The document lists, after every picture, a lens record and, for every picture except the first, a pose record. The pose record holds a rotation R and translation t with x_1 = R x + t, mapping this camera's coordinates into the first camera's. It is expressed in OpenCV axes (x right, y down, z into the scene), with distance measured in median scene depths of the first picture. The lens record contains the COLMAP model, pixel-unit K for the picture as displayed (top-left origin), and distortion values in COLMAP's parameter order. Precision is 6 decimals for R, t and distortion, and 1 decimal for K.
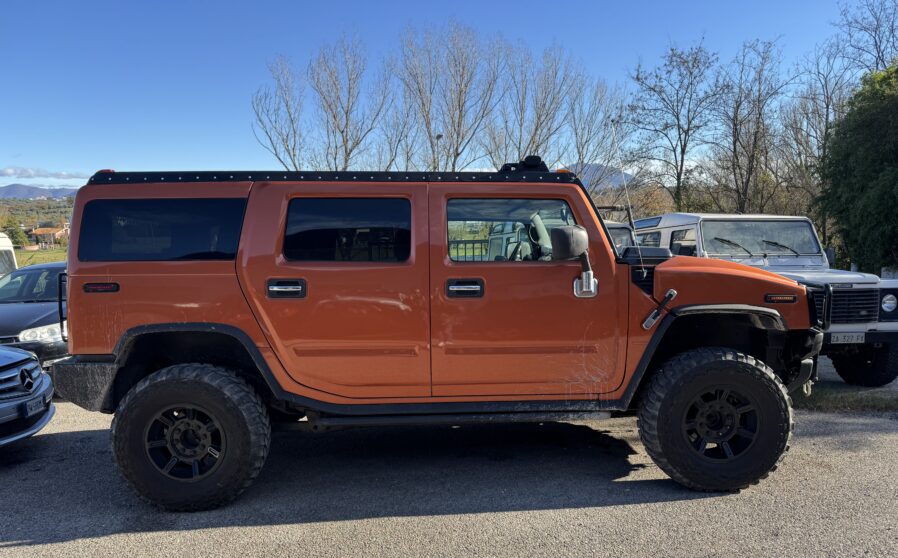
lens RADIAL K [[644.5, 0, 430.6], [0, 644.5, 294.1], [0, 0, 1]] dist [-0.003295, -0.004530]
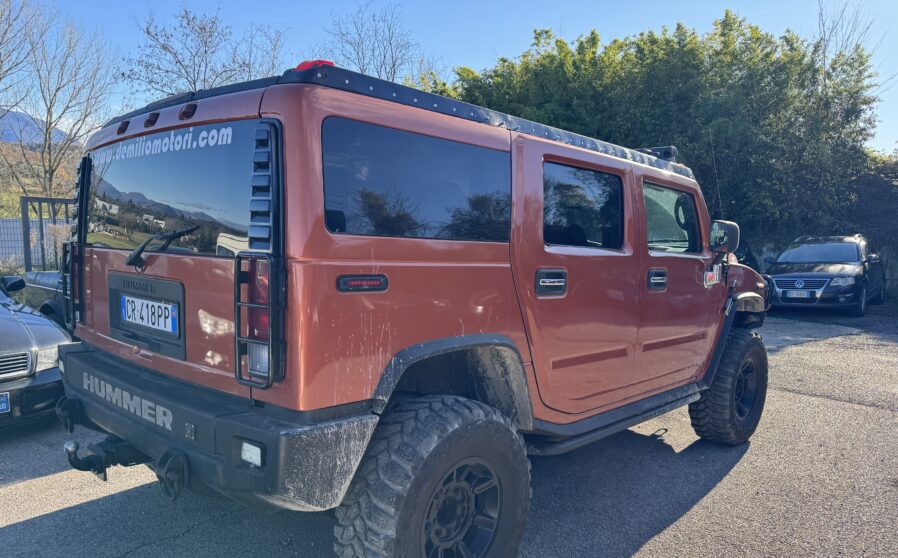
lens RADIAL K [[679.4, 0, 449.0], [0, 679.4, 279.0], [0, 0, 1]] dist [0.048545, -0.000588]
pose [[0.658092, -0.005092, 0.752921, -0.855164], [0.001612, 0.999984, 0.005354, -0.015080], [-0.752936, -0.002310, 0.658090, 0.520354]]
